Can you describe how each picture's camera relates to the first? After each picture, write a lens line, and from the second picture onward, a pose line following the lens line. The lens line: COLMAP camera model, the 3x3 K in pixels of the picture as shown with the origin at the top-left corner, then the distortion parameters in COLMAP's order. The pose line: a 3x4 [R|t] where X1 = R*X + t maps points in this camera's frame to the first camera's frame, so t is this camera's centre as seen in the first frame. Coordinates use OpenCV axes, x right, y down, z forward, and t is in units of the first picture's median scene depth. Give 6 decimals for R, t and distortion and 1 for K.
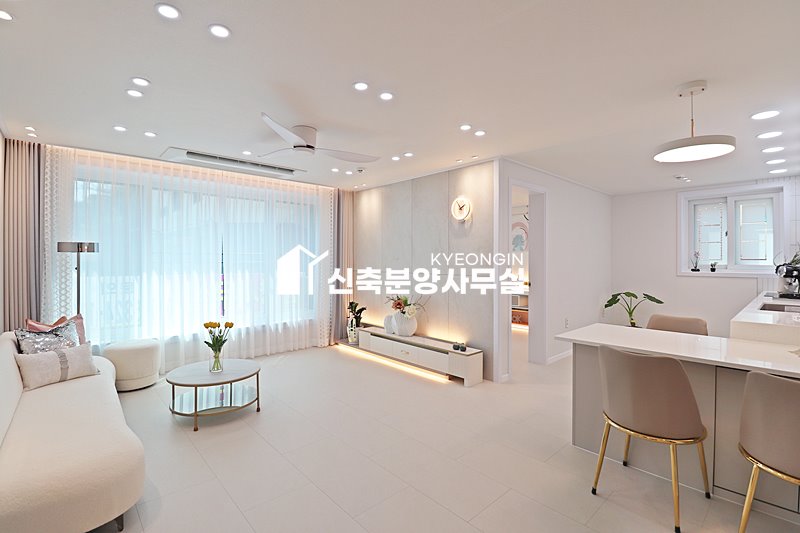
lens RADIAL K [[368.6, 0, 403.3], [0, 368.6, 260.7], [0, 0, 1]] dist [-0.002970, -0.009753]
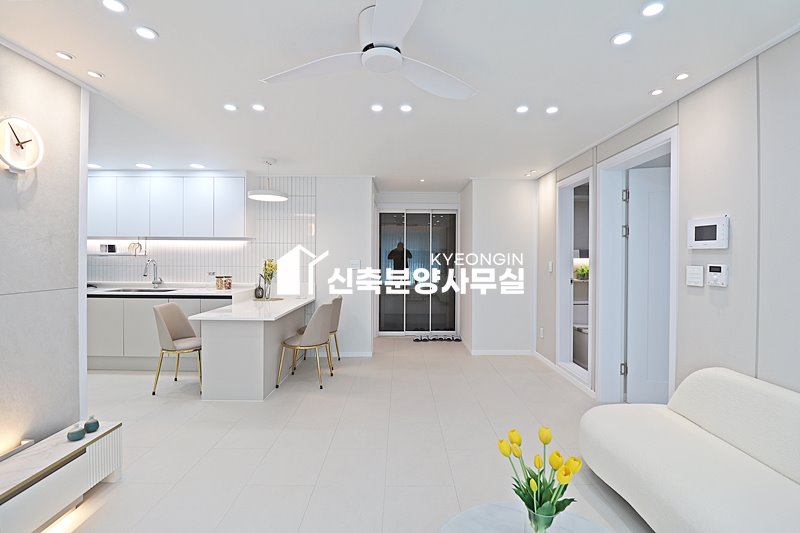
lens RADIAL K [[368.6, 0, 400.7], [0, 368.6, 258.4], [0, 0, 1]] dist [-0.002970, -0.009753]
pose [[-0.733500, -0.006756, 0.679656, -0.464332], [-0.005144, 0.999977, 0.004388, -0.007052], [-0.679670, -0.000277, -0.733518, 0.971647]]
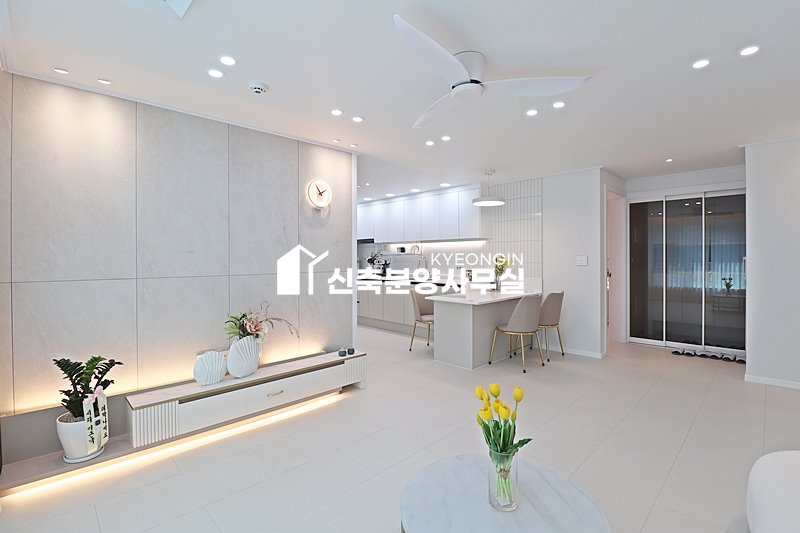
lens RADIAL K [[368.6, 0, 398.3], [0, 368.6, 259.7], [0, 0, 1]] dist [-0.002970, -0.009753]
pose [[-0.030811, -0.005836, 0.999508, -0.674680], [0.004012, 0.999974, 0.005963, 0.006082], [-0.999517, 0.004193, -0.030786, 0.817045]]
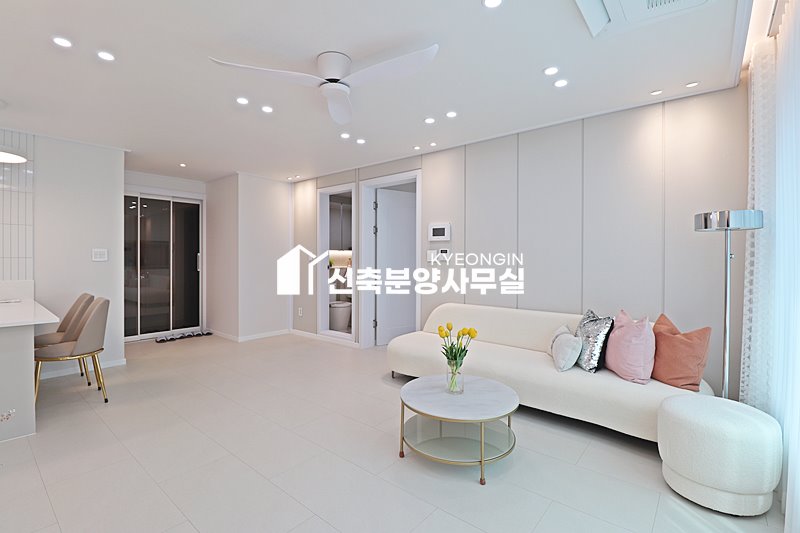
lens RADIAL K [[368.6, 0, 399.0], [0, 368.6, 259.7], [0, 0, 1]] dist [-0.002970, -0.009753]
pose [[-0.992507, -0.001276, -0.122182, -0.218313], [-0.001902, 0.999986, 0.005010, 0.023335], [0.122174, 0.005205, -0.992495, 1.229130]]
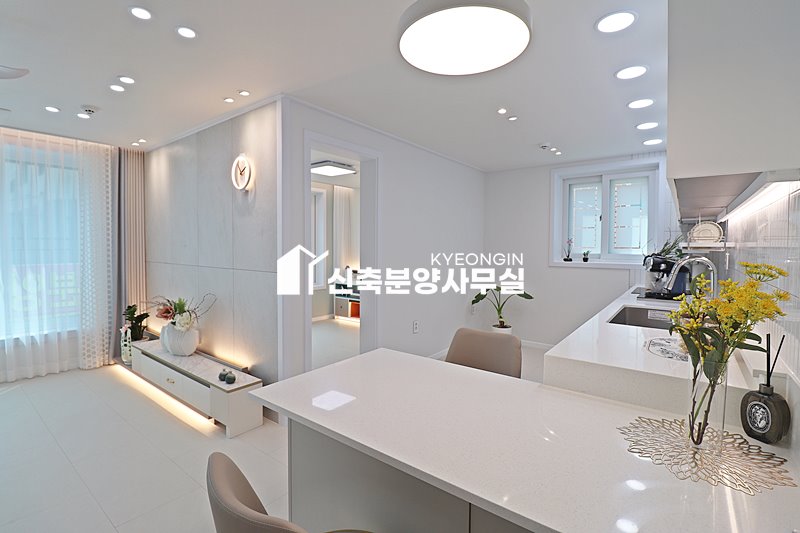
lens RADIAL K [[368.6, 0, 396.5], [0, 368.6, 258.5], [0, 0, 1]] dist [-0.002970, -0.009753]
pose [[0.985931, -0.002436, 0.167133, 0.314254], [-0.002868, 0.999500, 0.031486, -0.004268], [-0.167126, -0.031522, 0.985432, 0.261921]]
